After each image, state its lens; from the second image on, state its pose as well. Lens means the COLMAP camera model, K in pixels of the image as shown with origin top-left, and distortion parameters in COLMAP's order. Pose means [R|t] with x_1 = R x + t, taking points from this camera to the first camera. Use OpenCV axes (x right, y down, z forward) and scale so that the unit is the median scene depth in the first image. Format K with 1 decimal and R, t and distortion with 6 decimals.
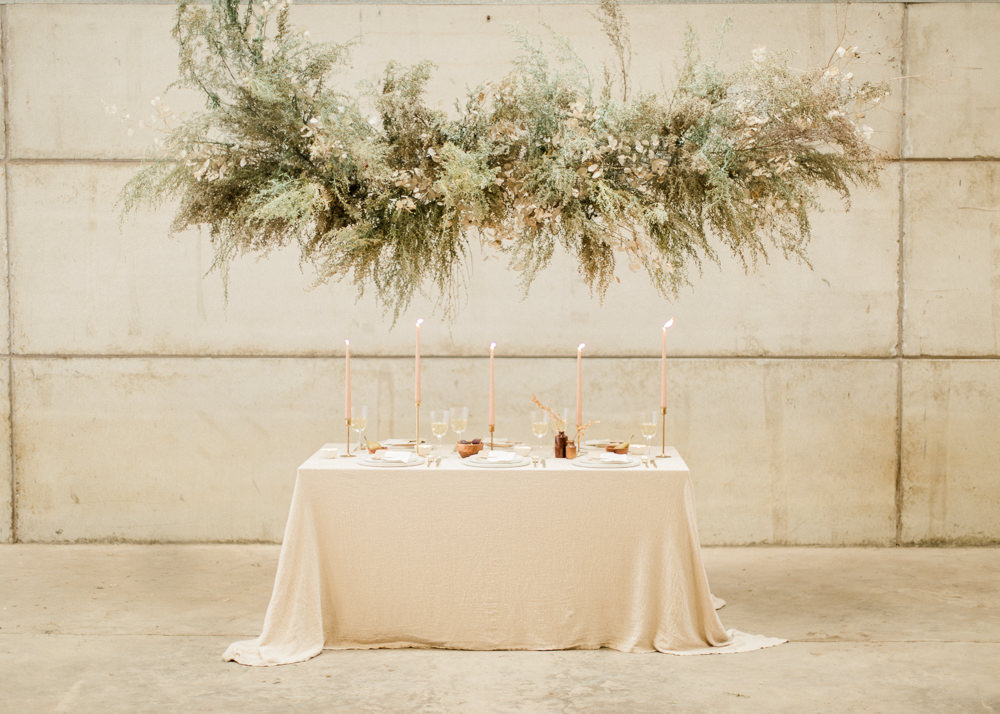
lens RADIAL K [[1626.7, 0, 502.3], [0, 1626.7, 392.5], [0, 0, 1]] dist [0.003835, -0.029433]
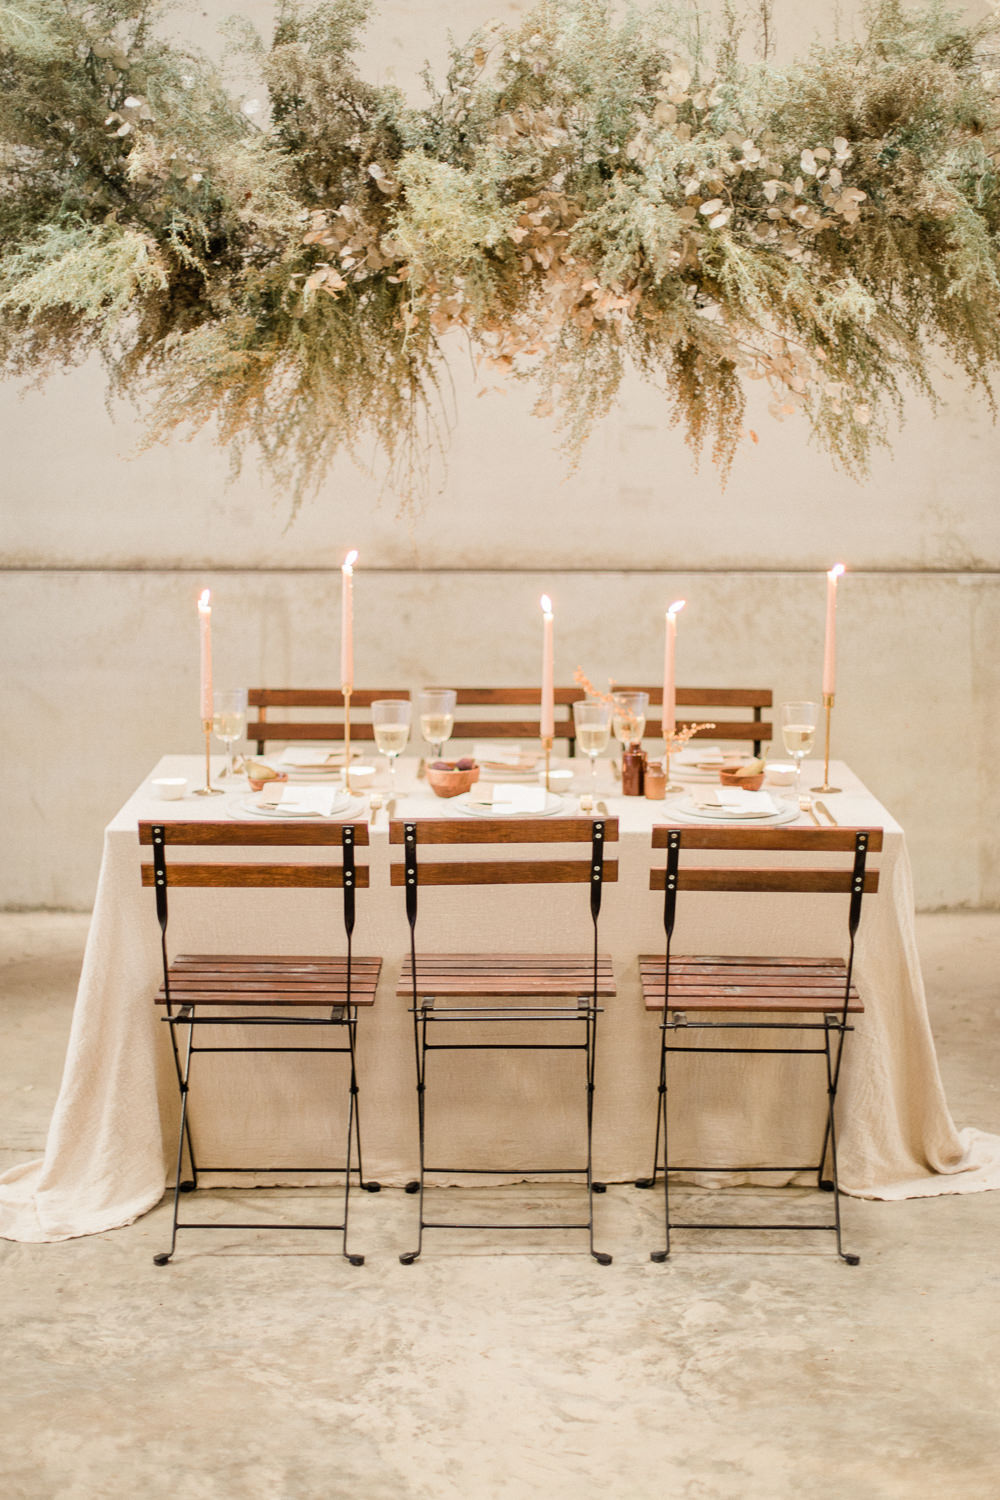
lens RADIAL K [[2216.9, 0, 500.0], [0, 2216.9, 750.0], [0, 0, 1]] dist [0.034409, -0.382848]
pose [[0.999215, -0.002523, 0.039532, -0.031856], [-0.001068, 0.995890, 0.090562, -0.034933], [-0.039598, -0.090533, 0.995106, 0.314819]]
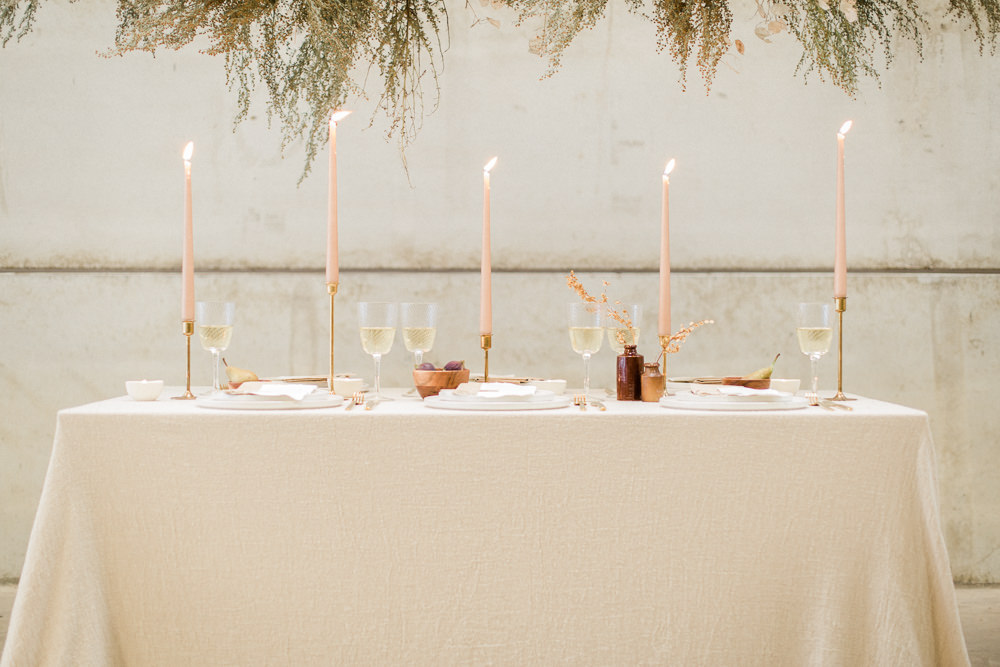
lens RADIAL K [[1478.0, 0, 500.0], [0, 1478.0, 333.5], [0, 0, 1]] dist [0.034409, -0.382848]
pose [[0.999902, 0.000443, 0.013992, -0.008241], [0.000645, 0.996980, -0.077658, 0.052855], [-0.013984, 0.077659, 0.996882, 0.548170]]
